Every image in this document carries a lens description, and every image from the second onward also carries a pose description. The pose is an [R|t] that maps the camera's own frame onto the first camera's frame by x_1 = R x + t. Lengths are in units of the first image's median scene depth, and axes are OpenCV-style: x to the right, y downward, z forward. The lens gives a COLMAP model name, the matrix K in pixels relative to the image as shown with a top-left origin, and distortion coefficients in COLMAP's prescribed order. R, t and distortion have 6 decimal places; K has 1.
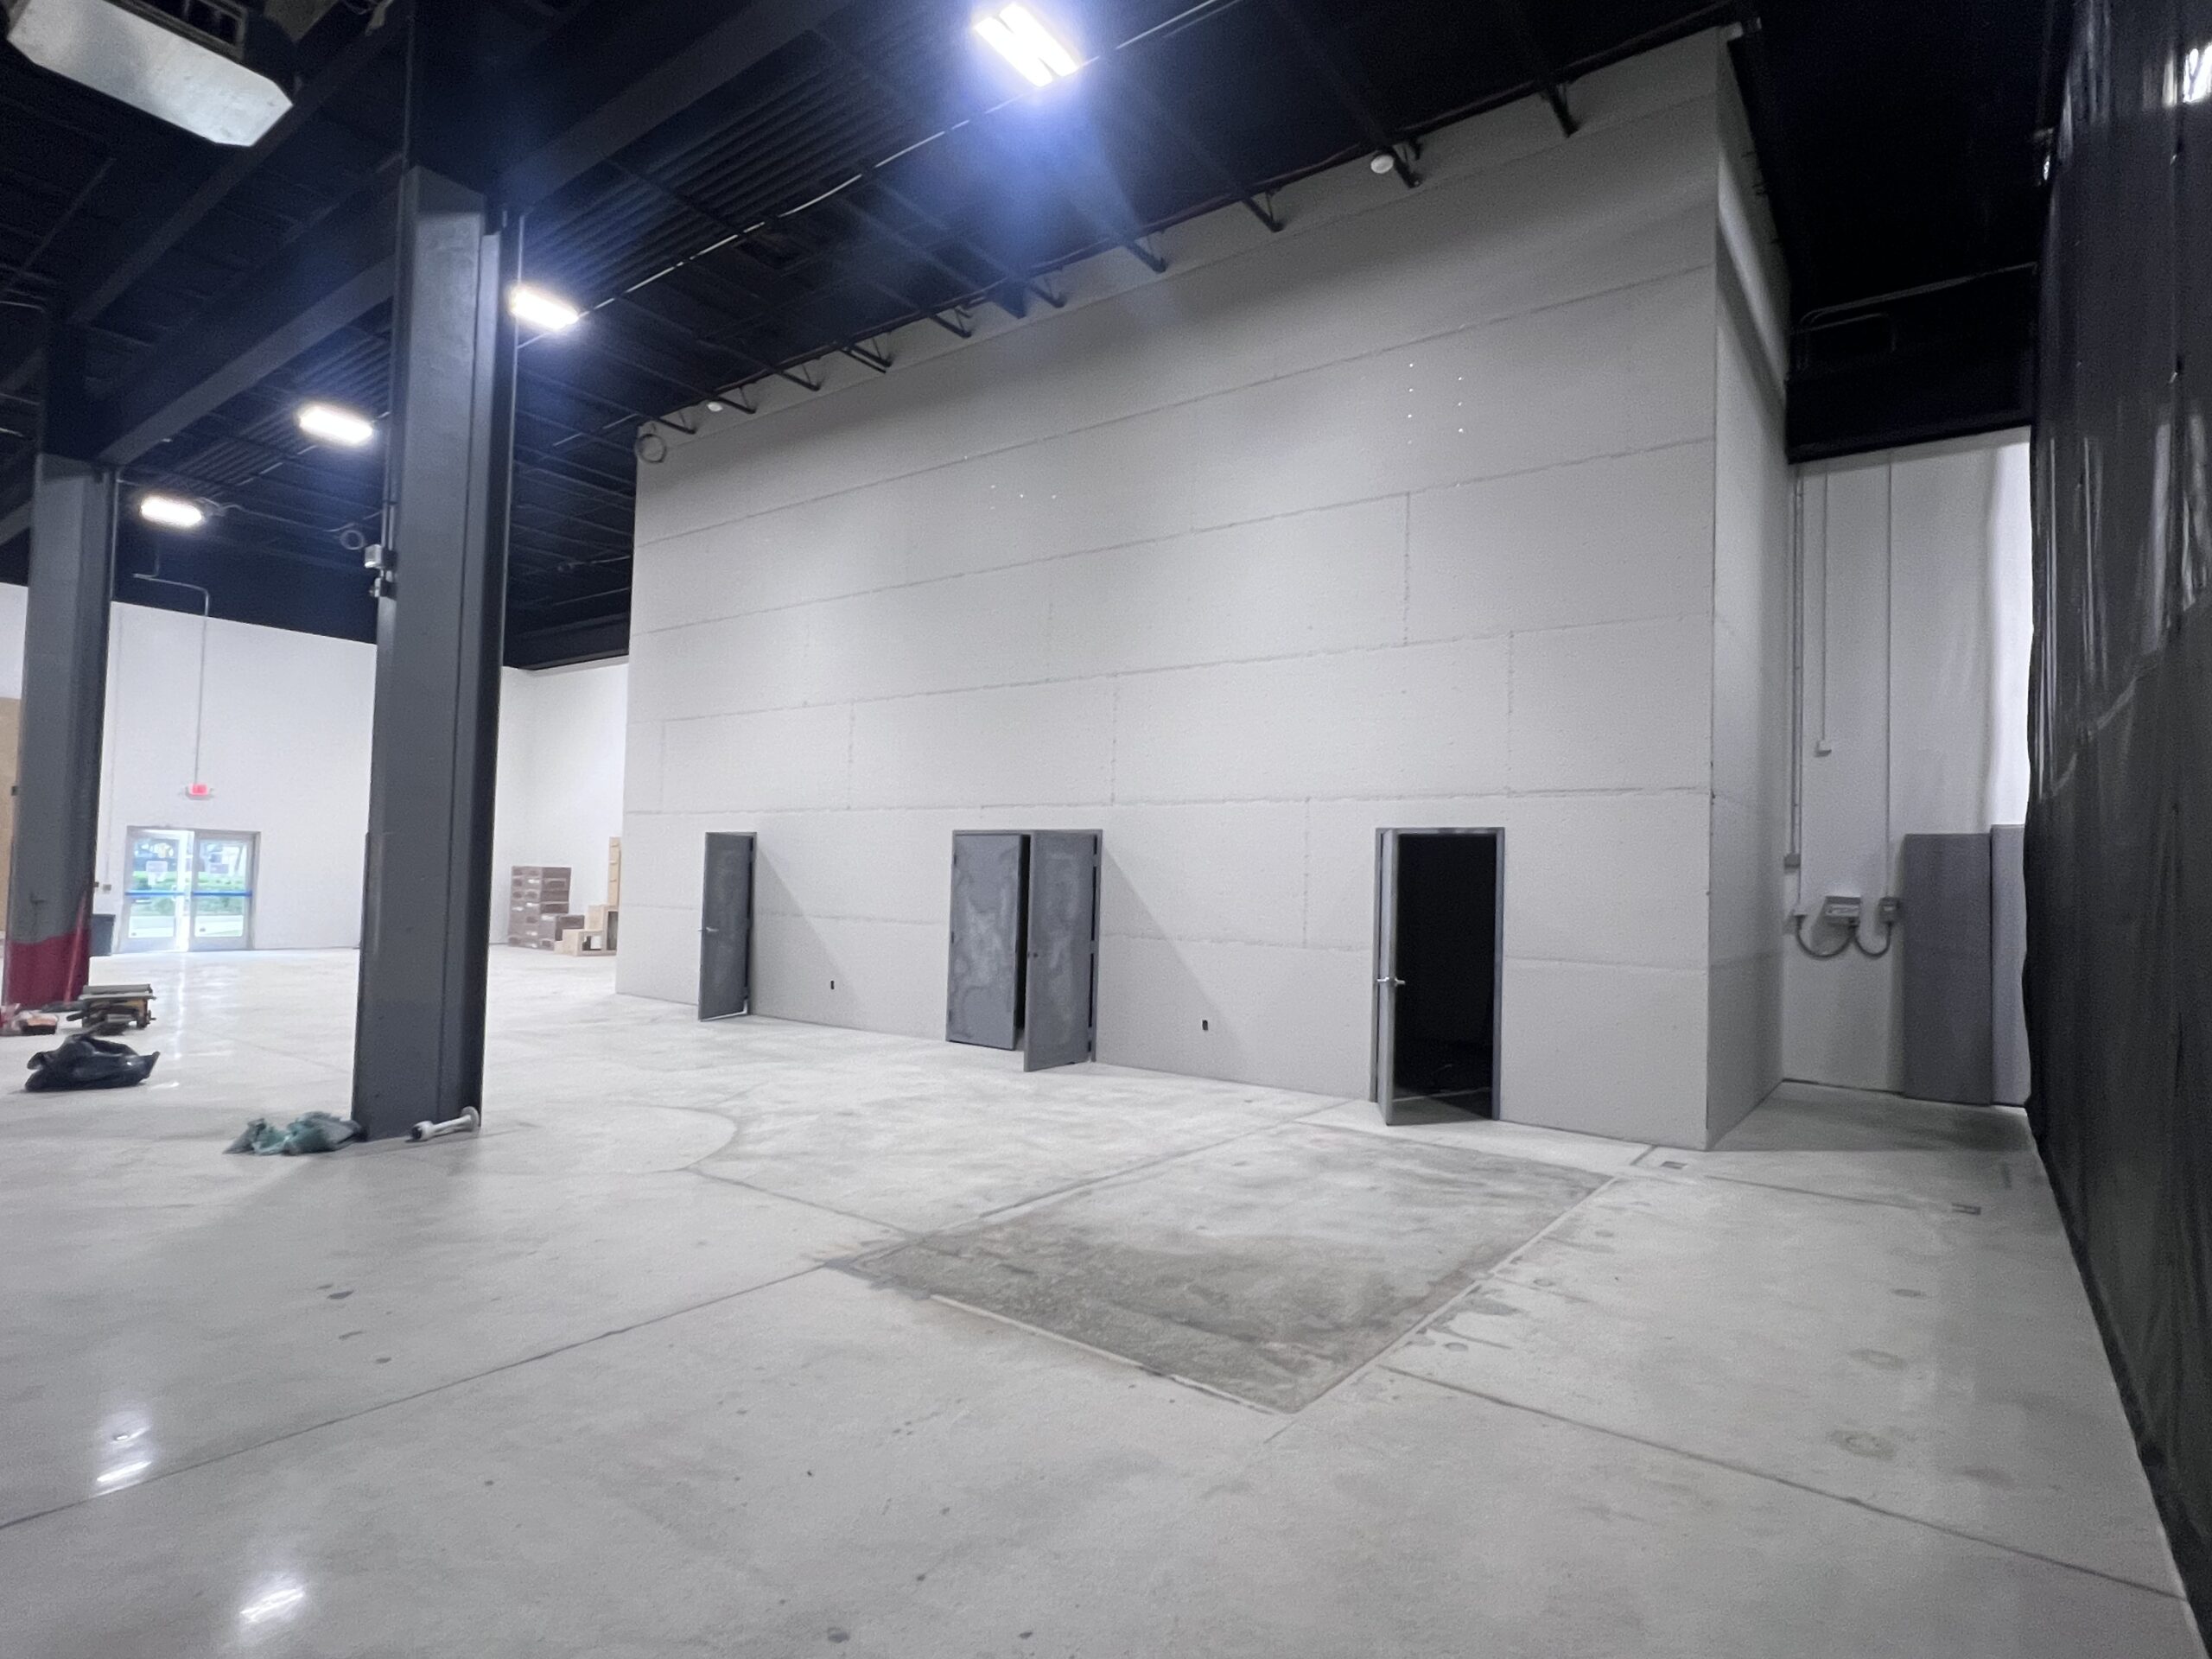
lens RADIAL K [[1162.5, 0, 1105.9], [0, 1162.5, 836.6], [0, 0, 1]] dist [0.000309, -0.000001]
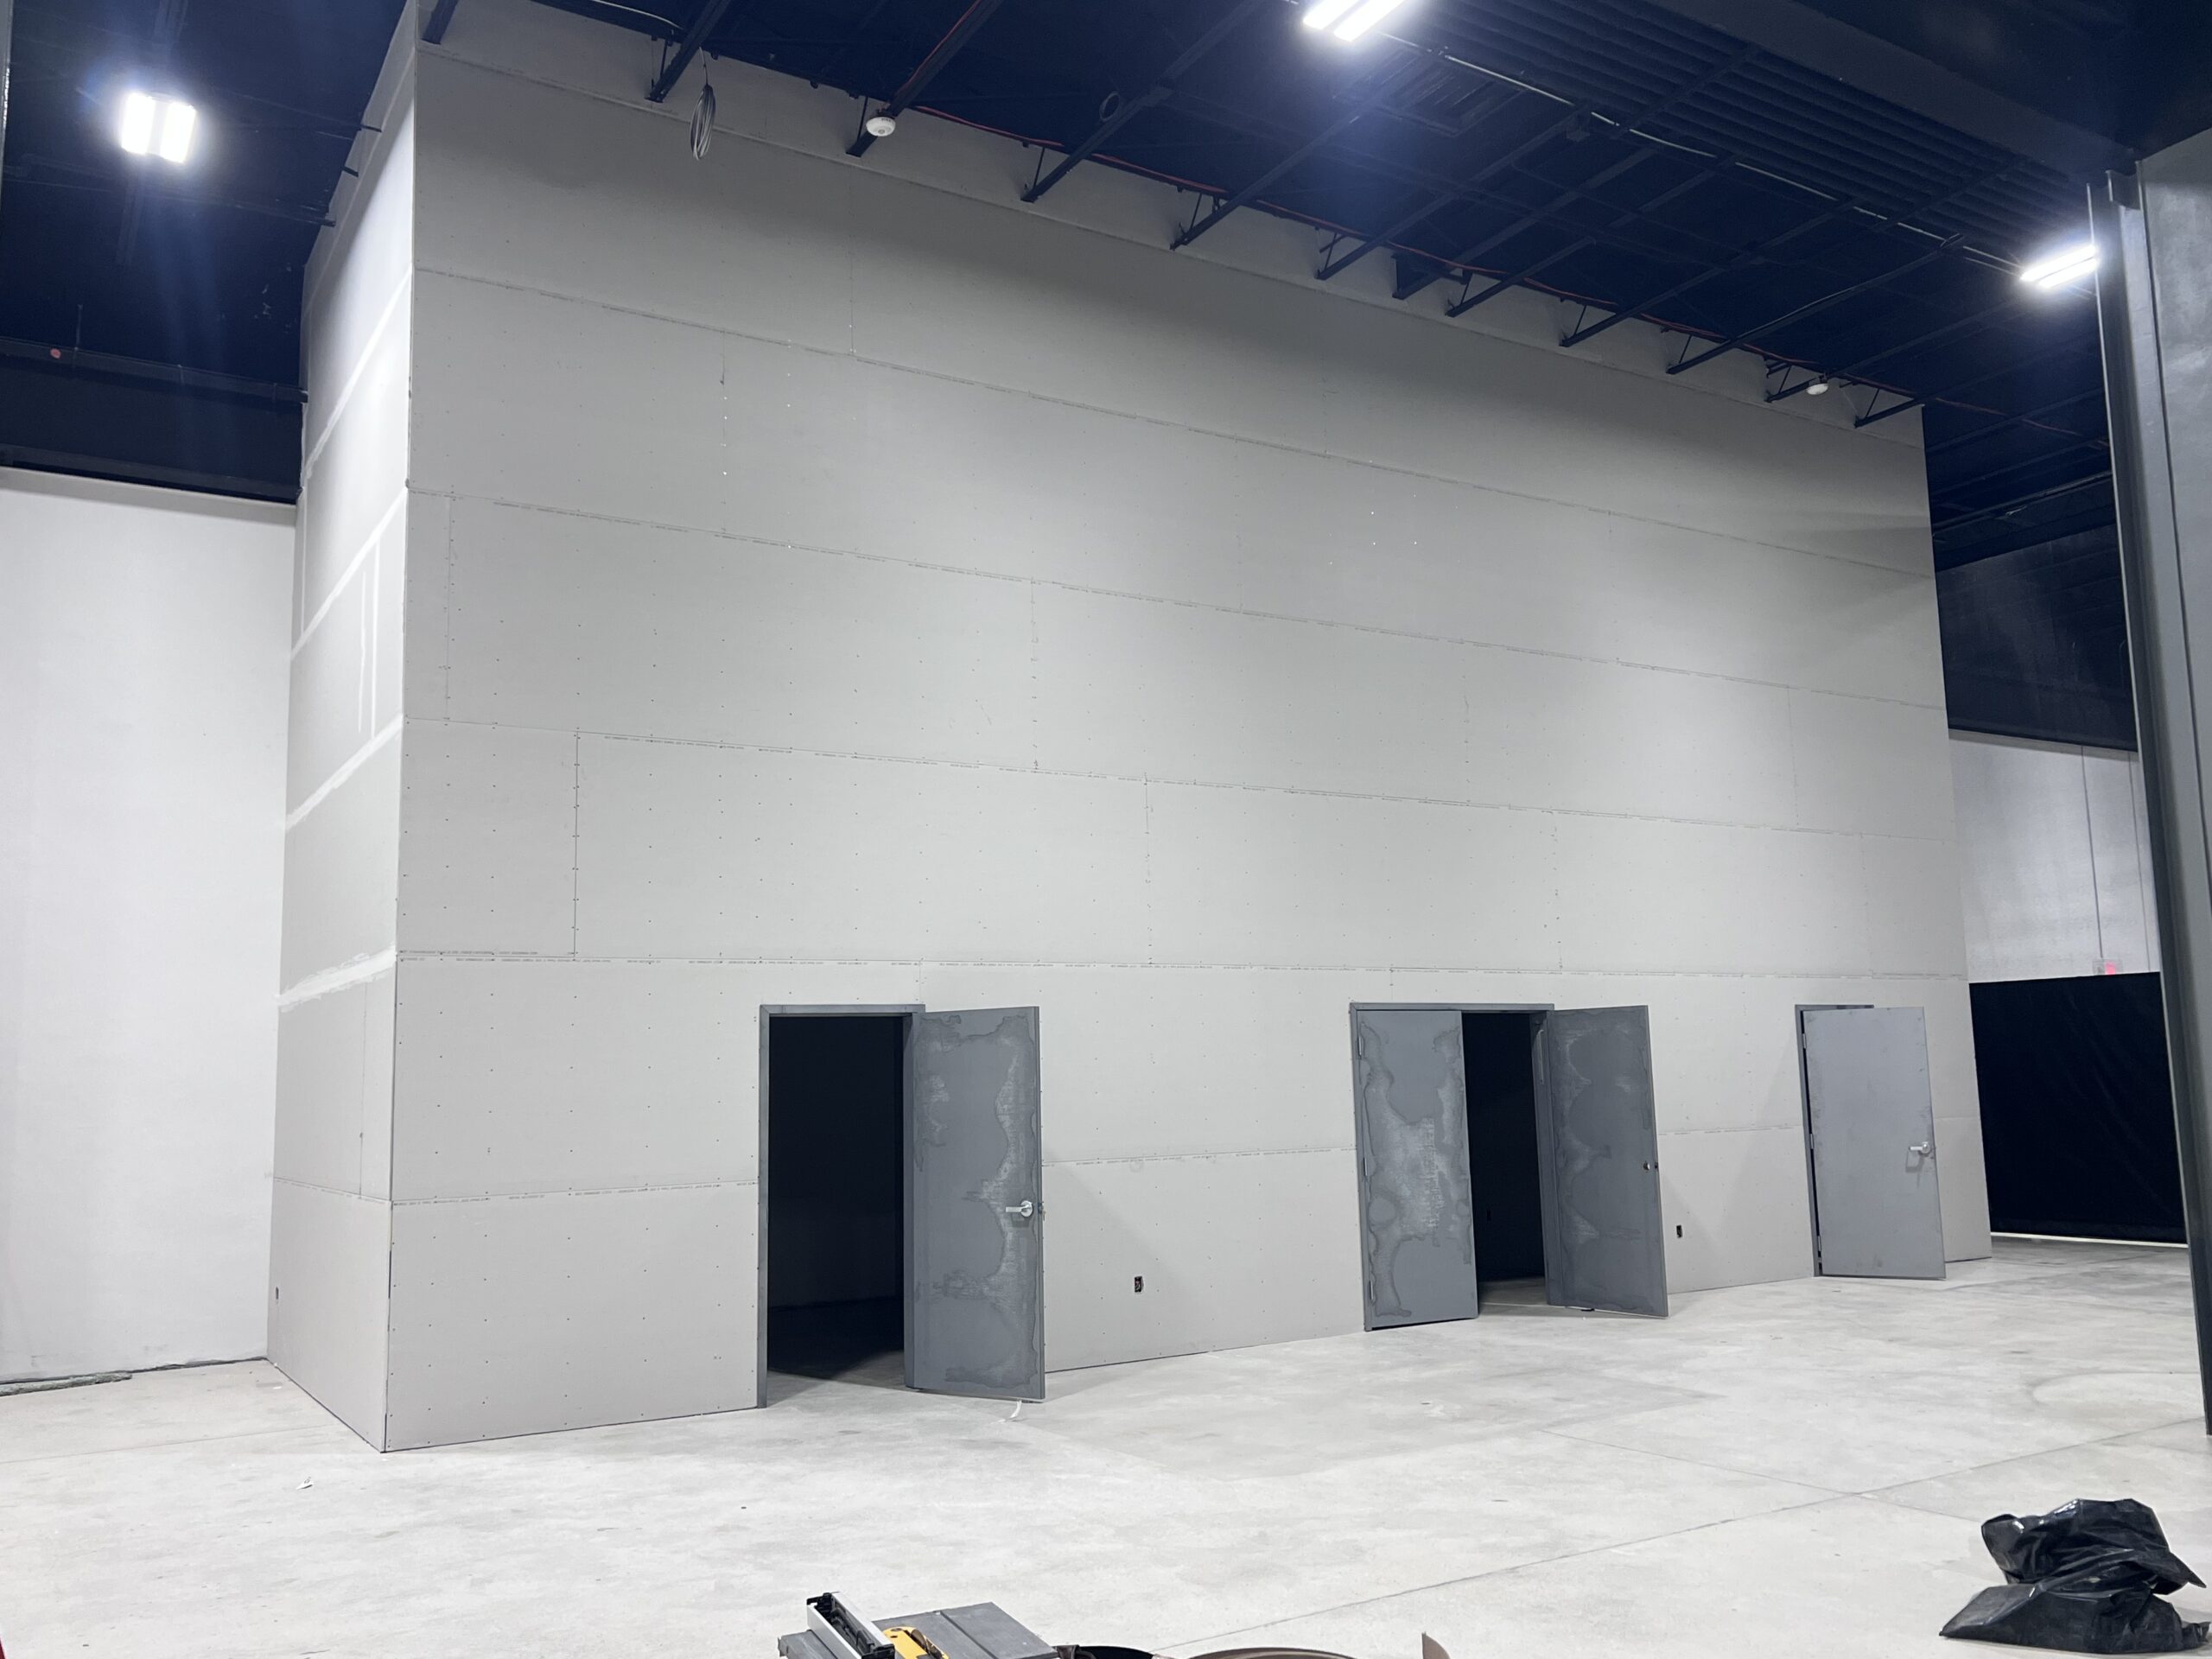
lens RADIAL K [[1815.1, 0, 1106.2], [0, 1815.1, 830.8], [0, 0, 1]] dist [0.065671, -0.077387]
pose [[0.373496, 0.095143, 0.922740, -1.172826], [0.003213, 0.994588, -0.103852, 0.003998], [-0.927626, 0.041753, 0.371168, 0.755544]]
